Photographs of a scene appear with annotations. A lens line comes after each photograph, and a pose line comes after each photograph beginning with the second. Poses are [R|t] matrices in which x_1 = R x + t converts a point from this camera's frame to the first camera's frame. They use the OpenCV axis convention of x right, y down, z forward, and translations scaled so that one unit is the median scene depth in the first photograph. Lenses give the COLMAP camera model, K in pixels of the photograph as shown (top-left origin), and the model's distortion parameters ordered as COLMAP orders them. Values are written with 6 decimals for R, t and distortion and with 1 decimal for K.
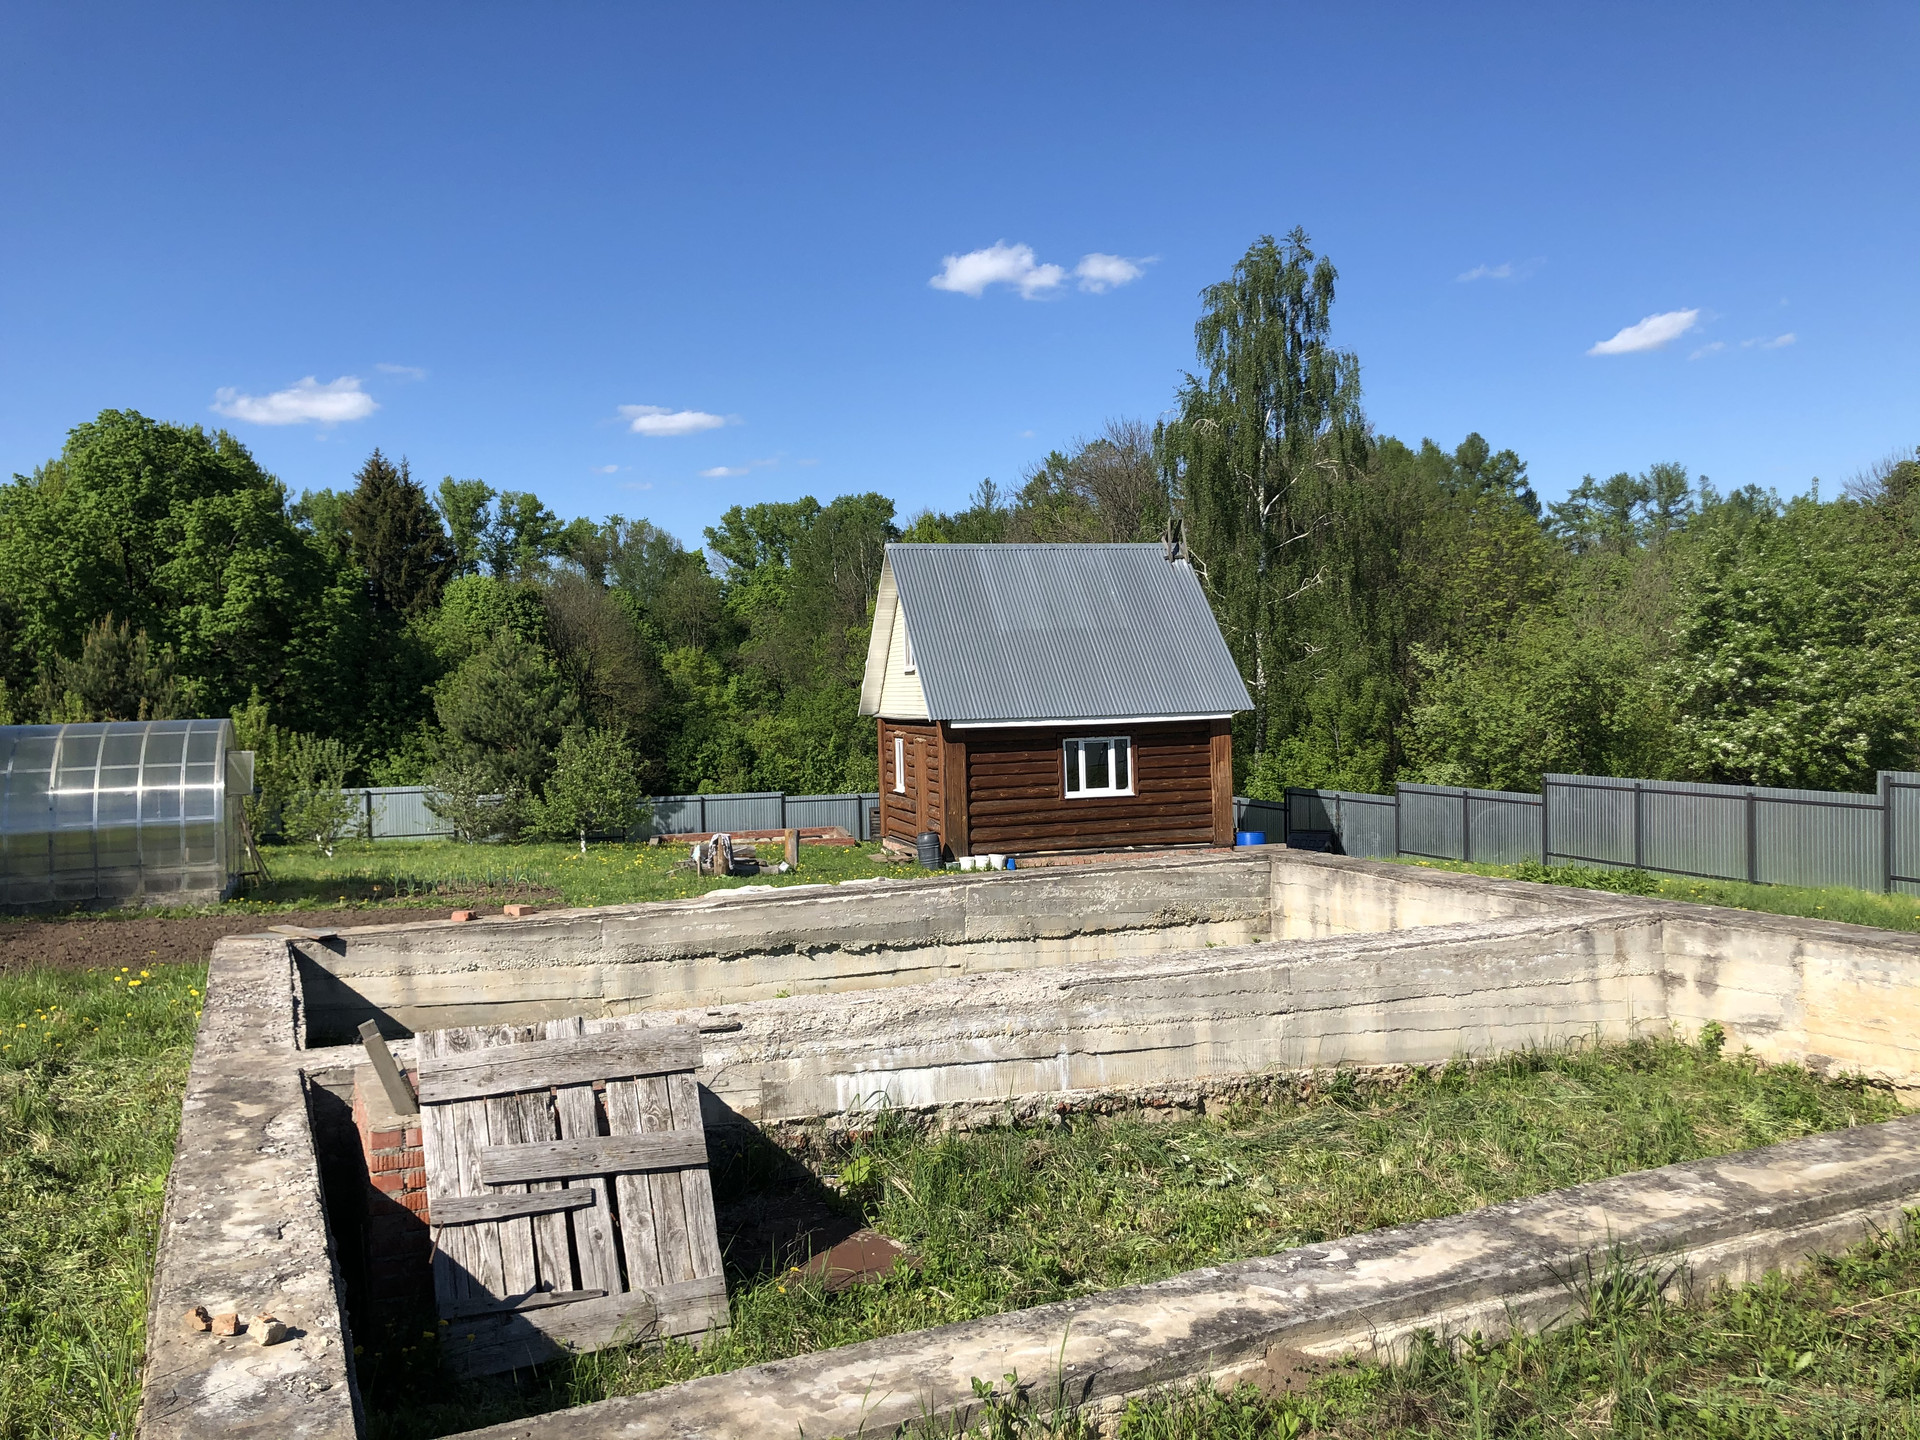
lens RADIAL K [[1580.3, 0, 951.5], [0, 1580.3, 702.8], [0, 0, 1]] dist [0.033428, -0.048048]
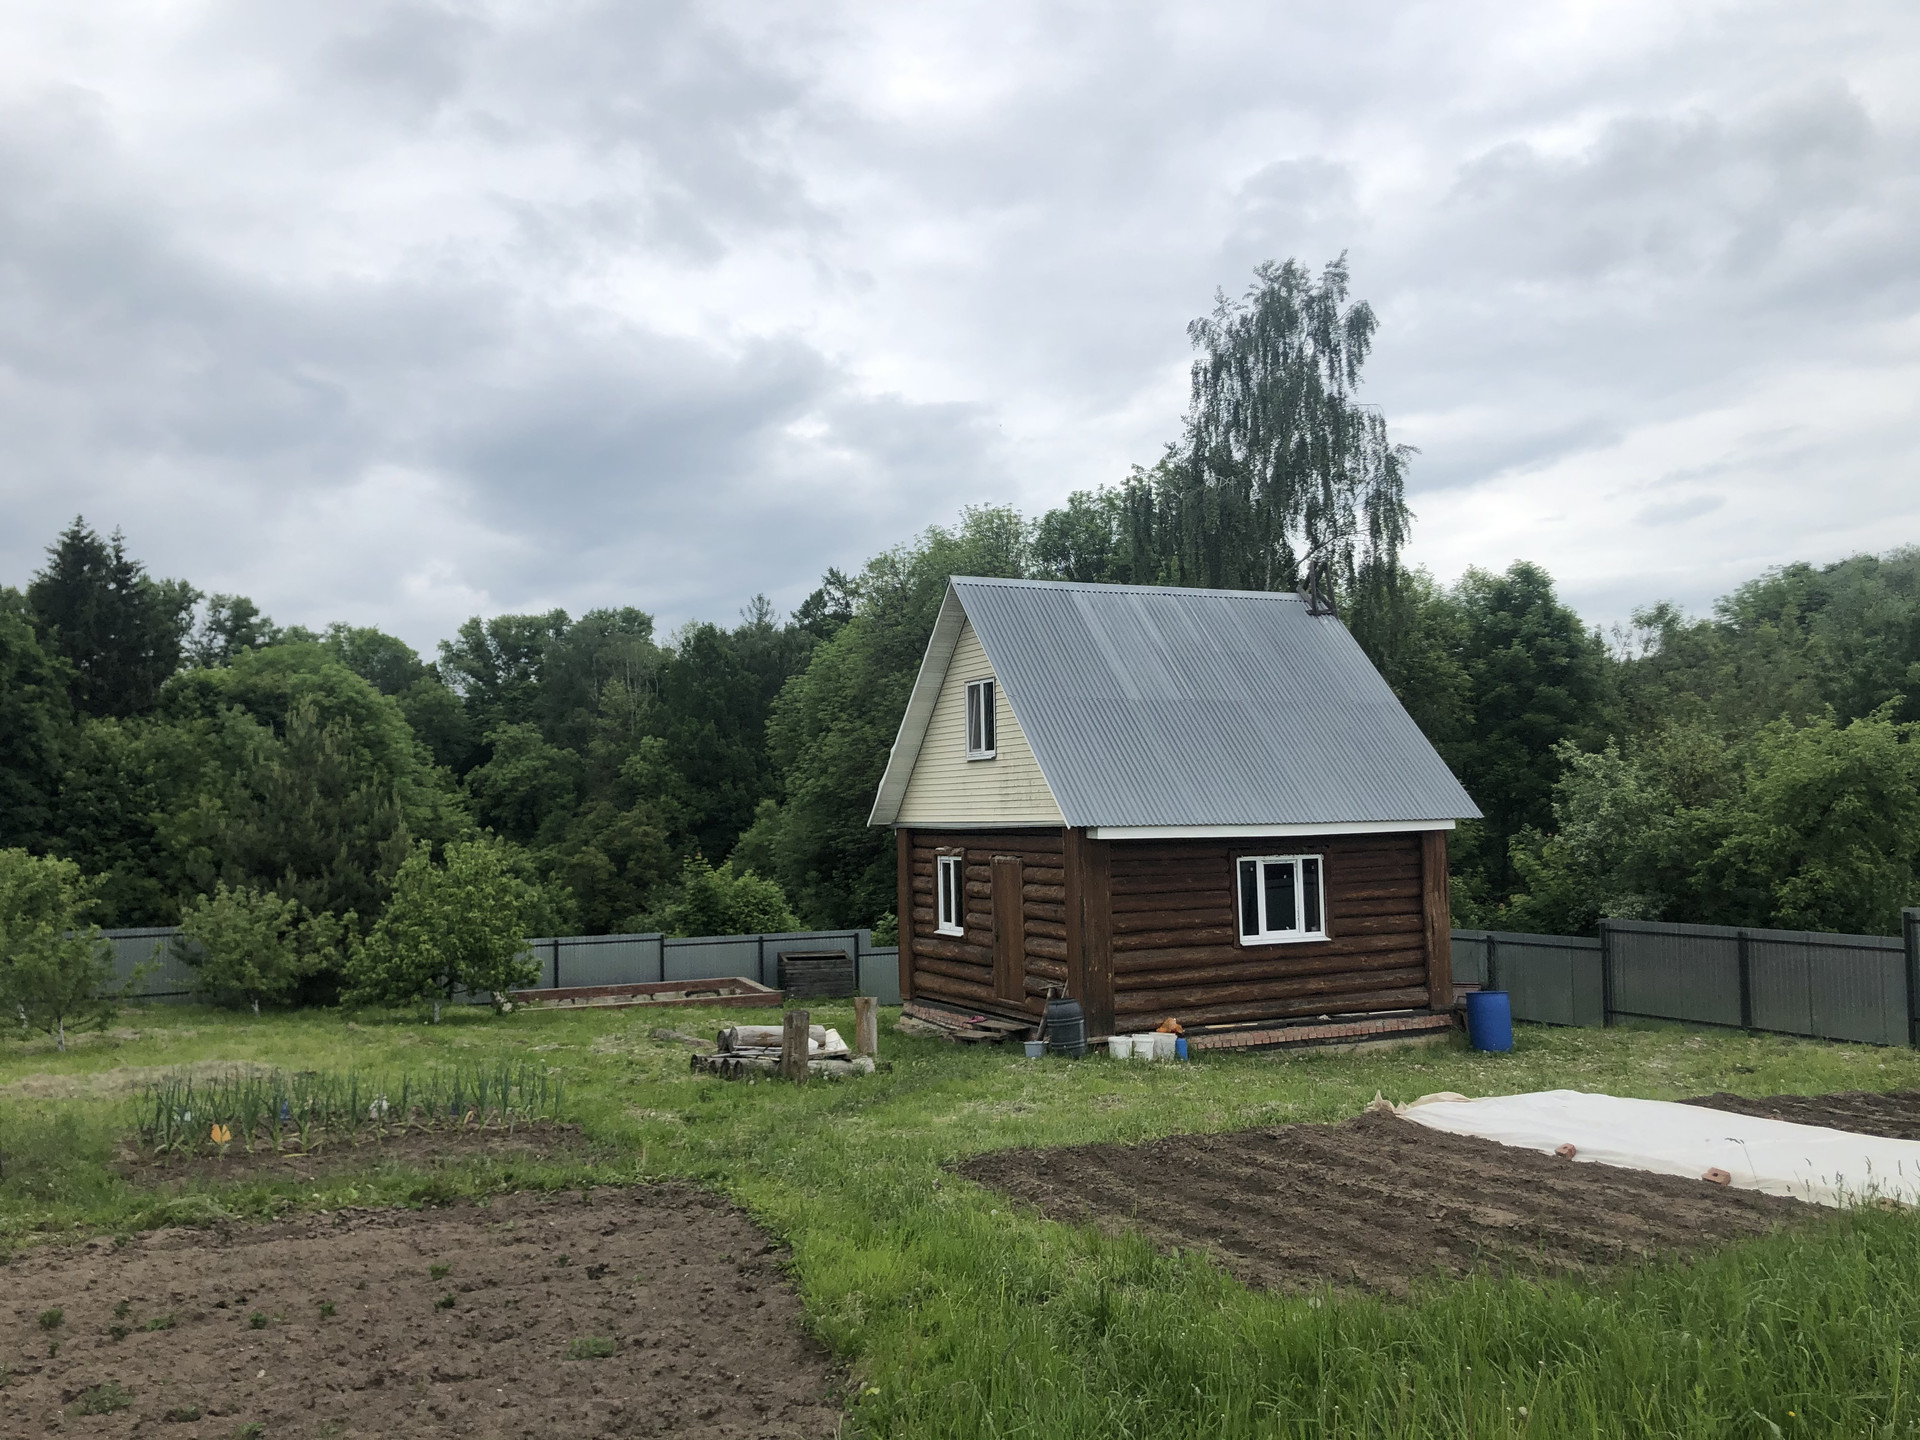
lens RADIAL K [[1580.3, 0, 935.5], [0, 1580.3, 748.2], [0, 0, 1]] dist [0.033428, -0.048048]
pose [[0.986060, 0.016146, 0.165604, -0.111042], [-0.006782, 0.998354, -0.056958, 0.009772], [-0.166251, 0.055041, 0.984546, 0.220395]]
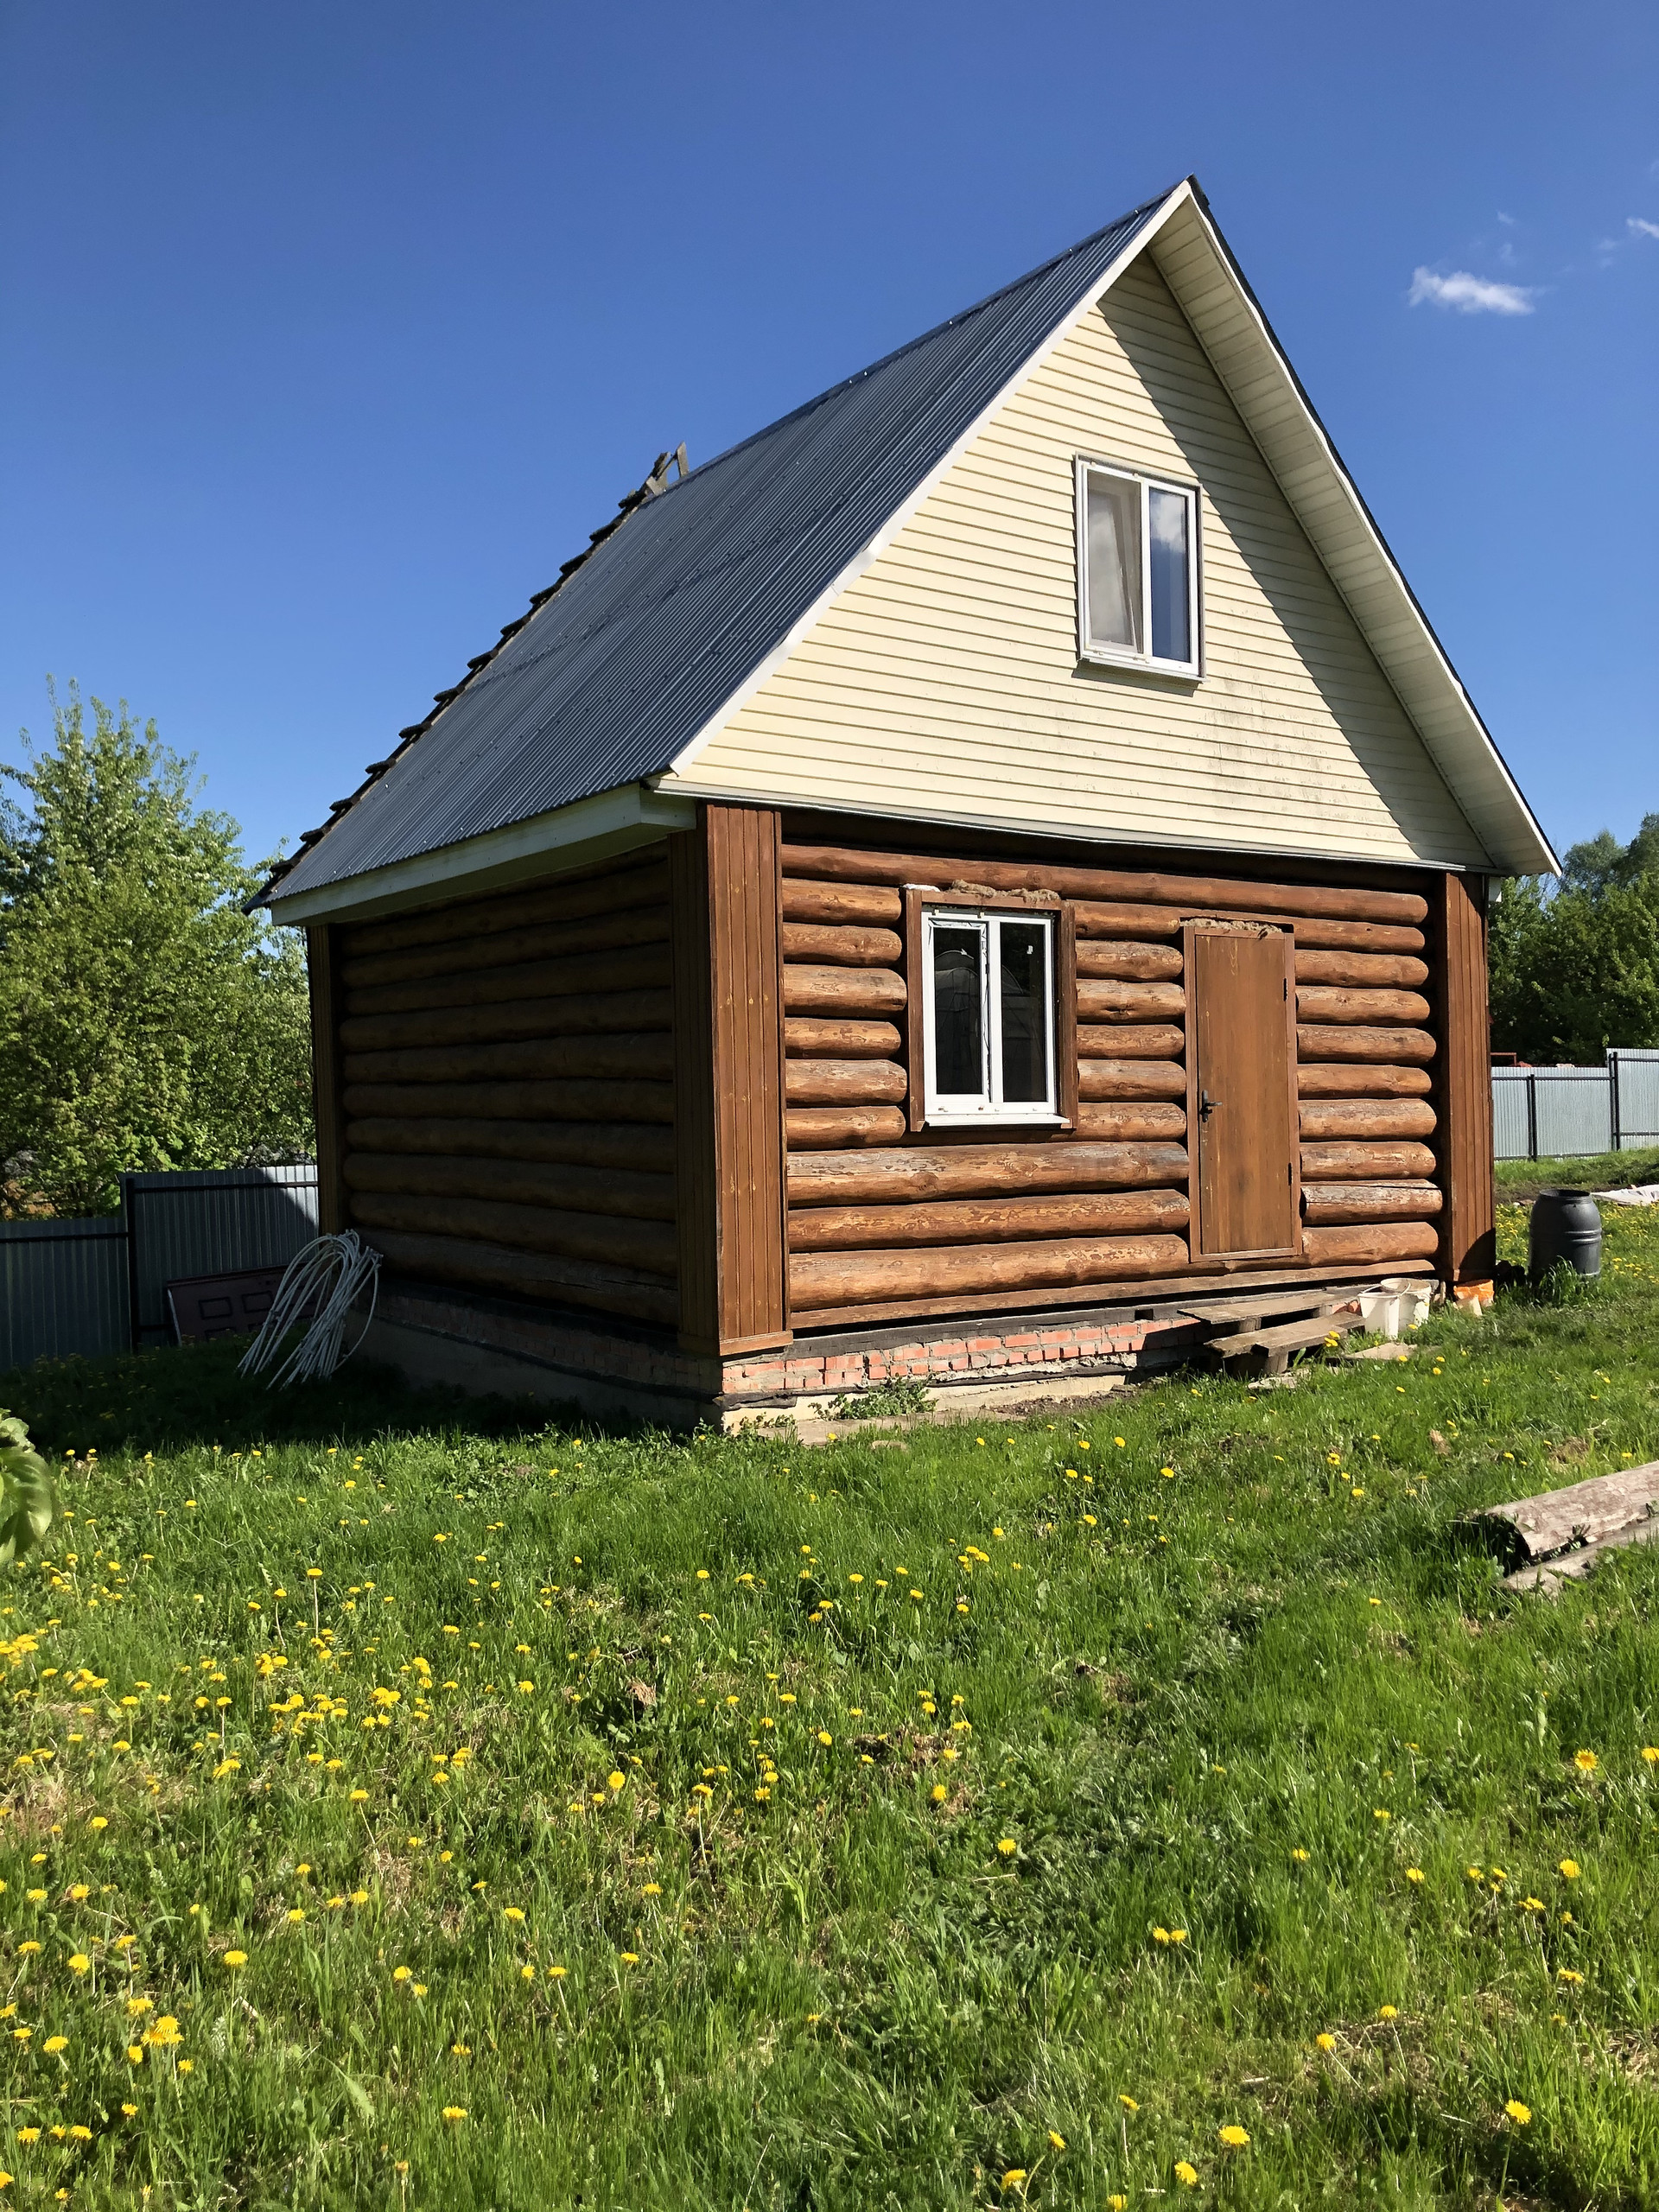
lens RADIAL K [[1820.7, 0, 809.6], [0, 1820.7, 1179.6], [0, 0, 1]] dist [0.033428, -0.048048]
pose [[-0.311667, -0.006172, 0.950171, -0.217175], [0.027071, 0.999515, 0.015372, 0.042703], [-0.949806, 0.030513, -0.311349, 0.800905]]
